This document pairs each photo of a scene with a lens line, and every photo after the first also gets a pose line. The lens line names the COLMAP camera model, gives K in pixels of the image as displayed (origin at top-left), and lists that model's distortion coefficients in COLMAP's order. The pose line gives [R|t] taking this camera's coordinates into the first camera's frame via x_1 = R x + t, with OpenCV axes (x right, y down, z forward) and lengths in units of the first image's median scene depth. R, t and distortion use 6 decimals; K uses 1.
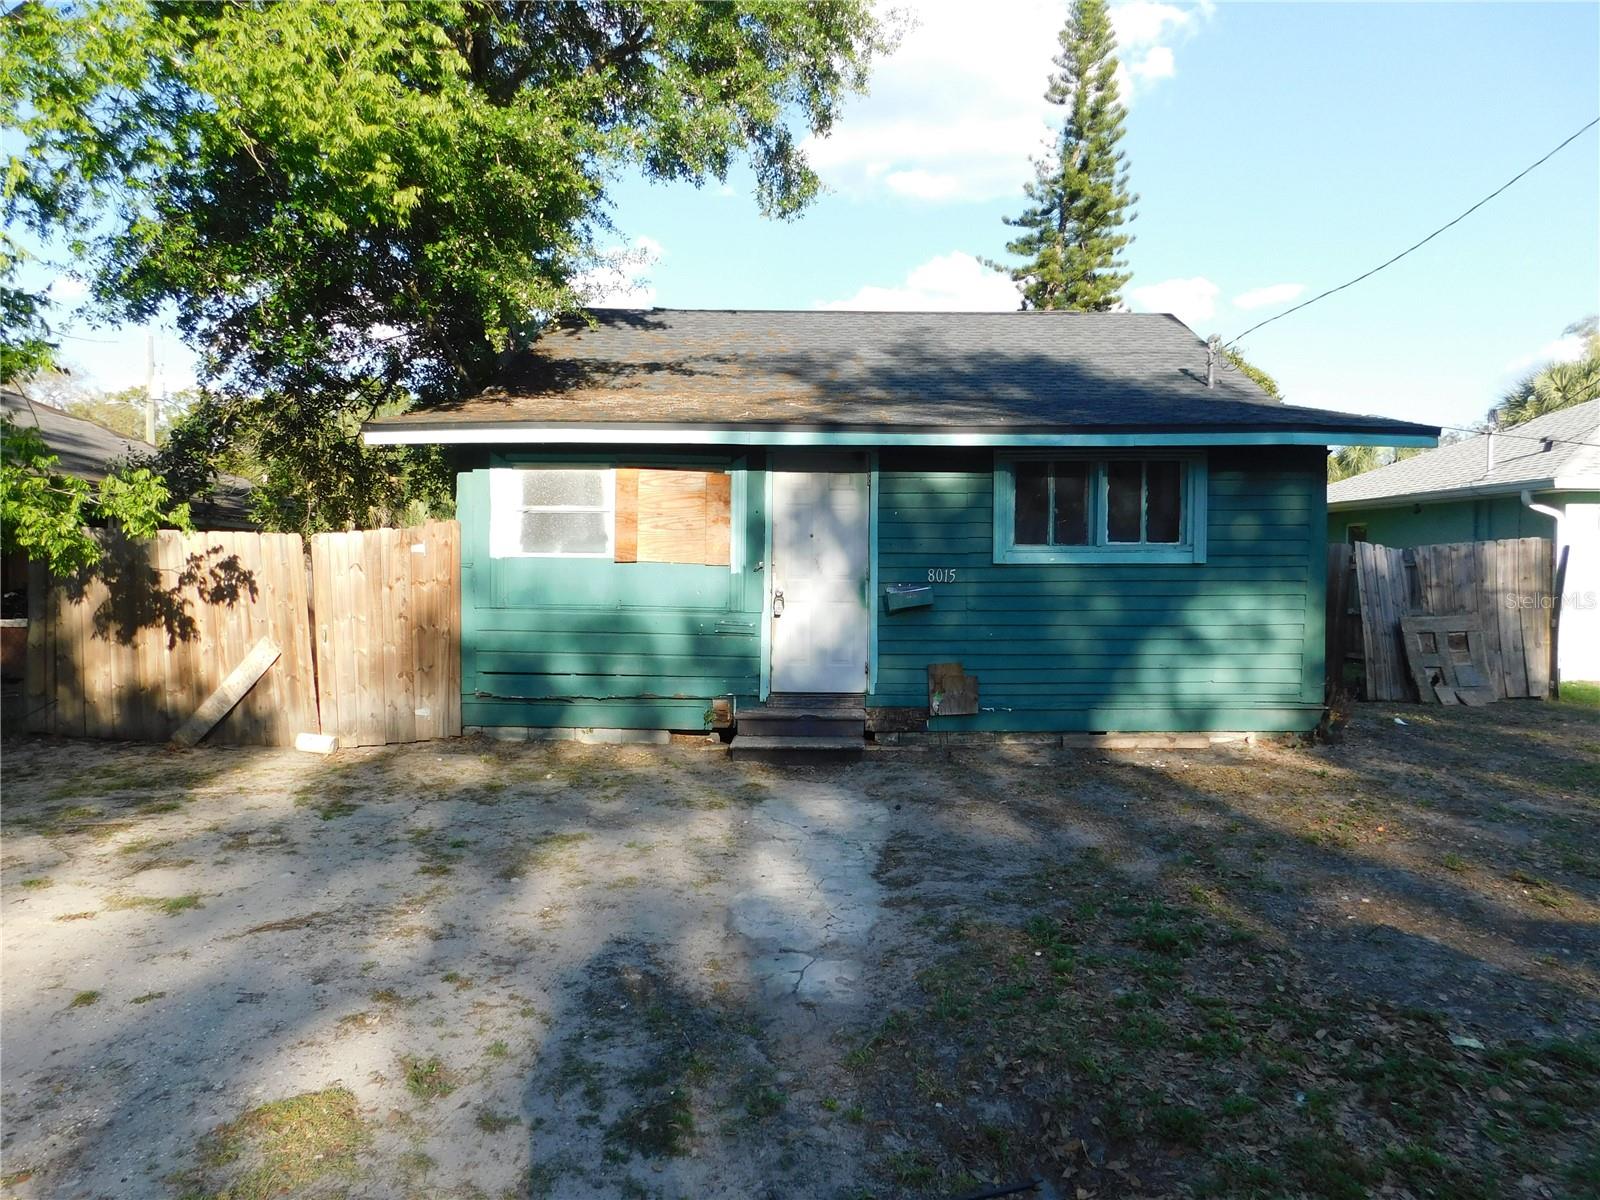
lens RADIAL K [[1053.4, 0, 798.3], [0, 1053.4, 603.7], [0, 0, 1]] dist [-0.051833, 0.043740]
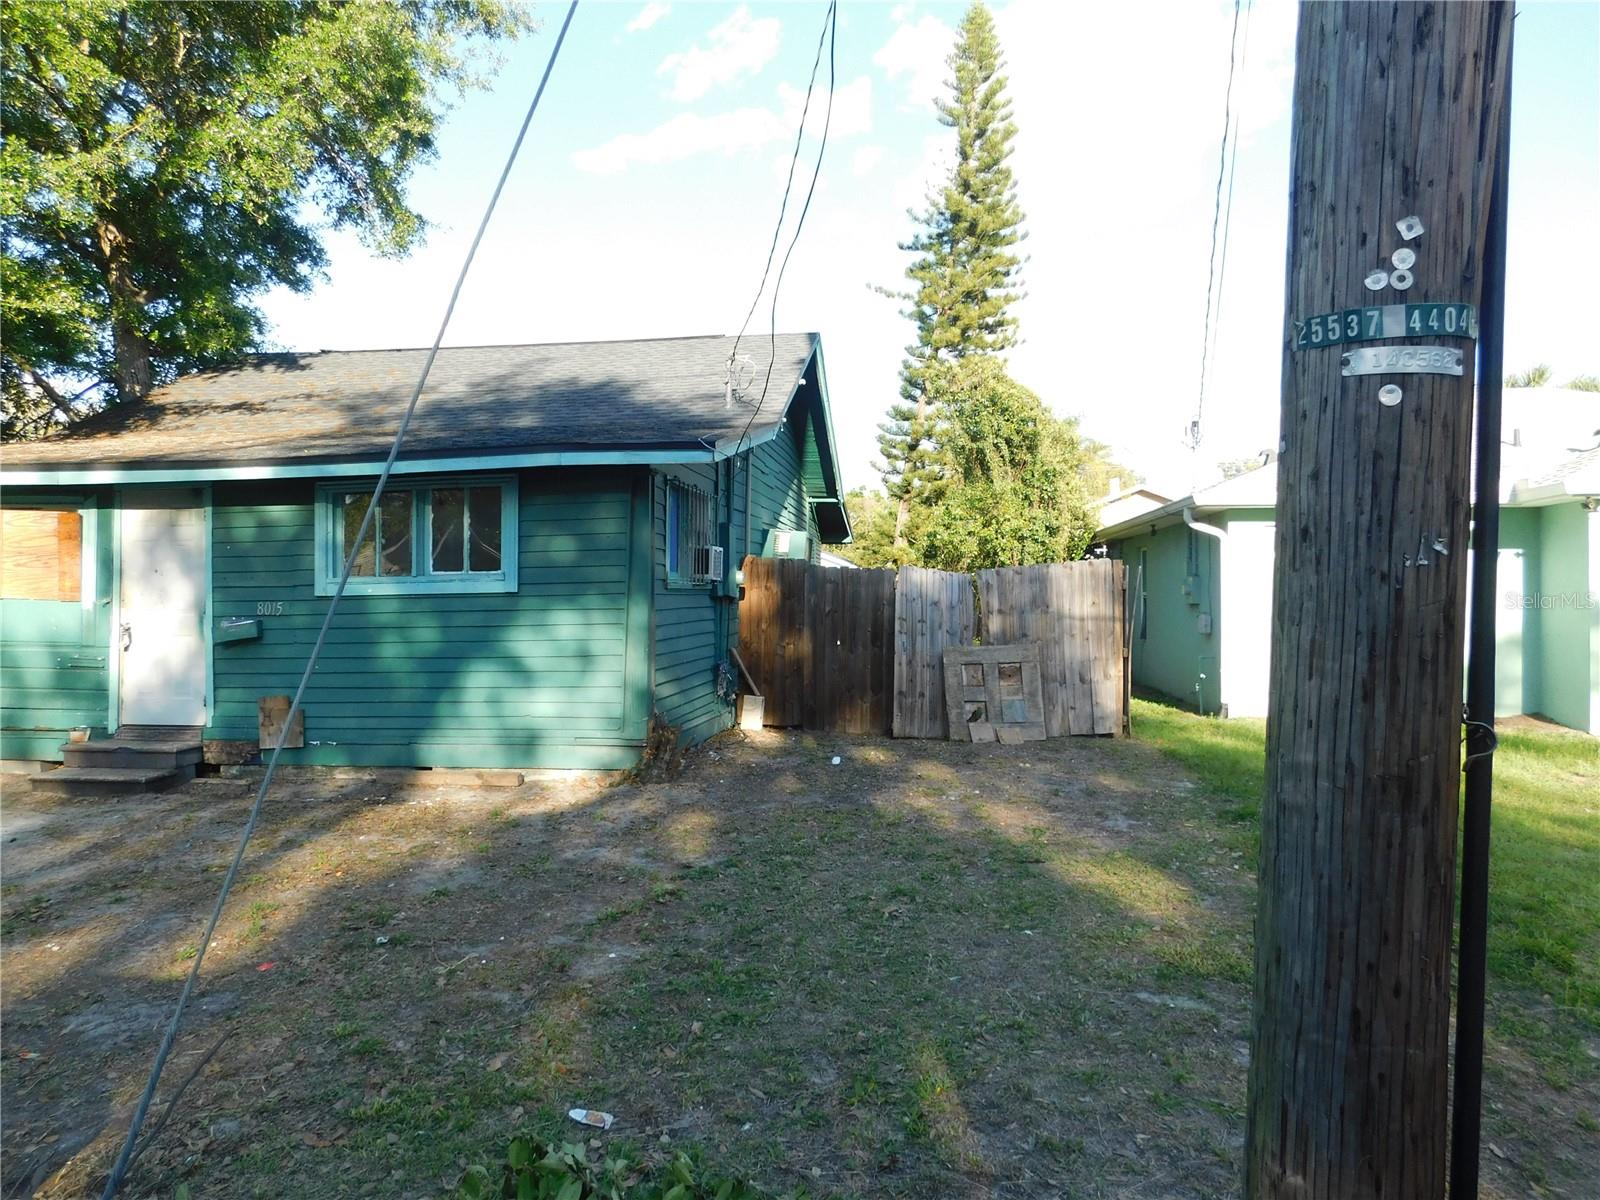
lens RADIAL K [[1053.4, 0, 807.2], [0, 1053.4, 607.1], [0, 0, 1]] dist [-0.051833, 0.043740]
pose [[0.994067, -0.010795, -0.108236, 0.743785], [0.007650, 0.999537, -0.029435, 0.005406], [0.108504, 0.028432, 0.993689, 0.070963]]
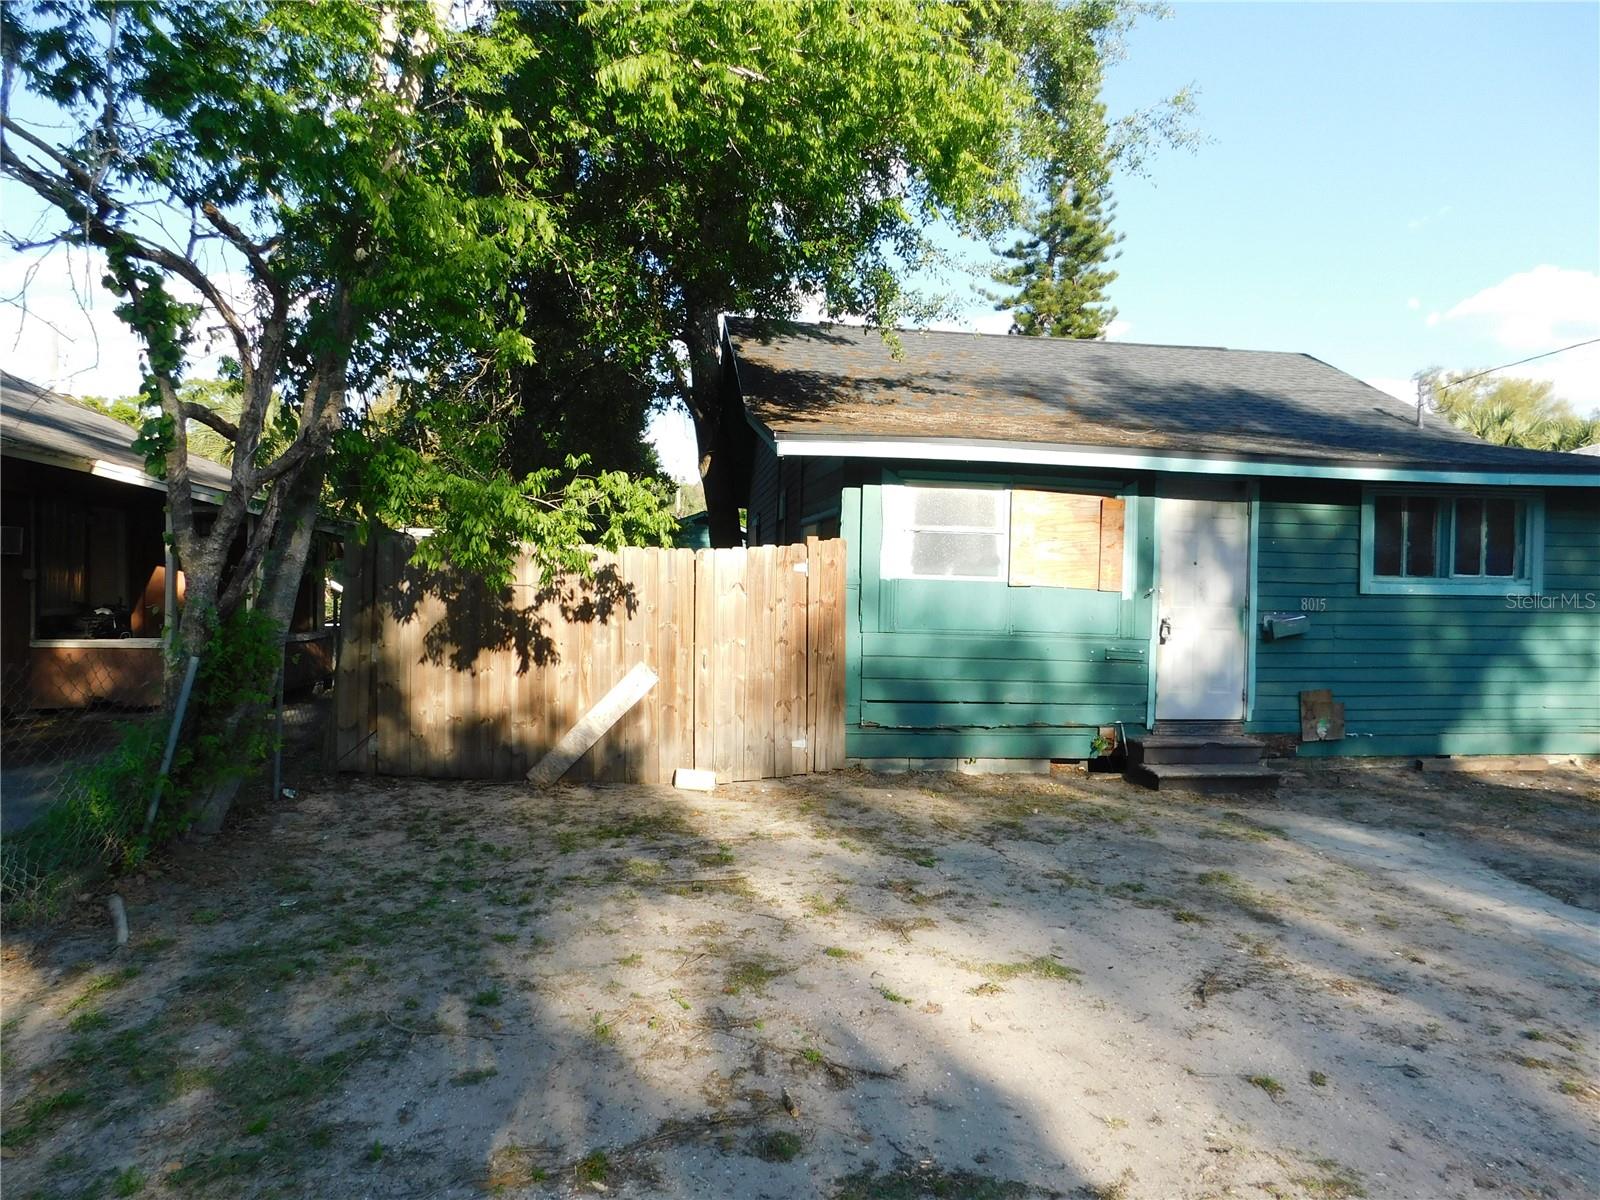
lens RADIAL K [[1053.4, 0, 800.4], [0, 1053.4, 610.8], [0, 0, 1]] dist [-0.051833, 0.043740]
pose [[0.987133, 0.012235, 0.159435, -0.516272], [-0.010796, 0.999893, -0.009886, -0.005006], [-0.159539, 0.008038, 0.987159, 0.076449]]
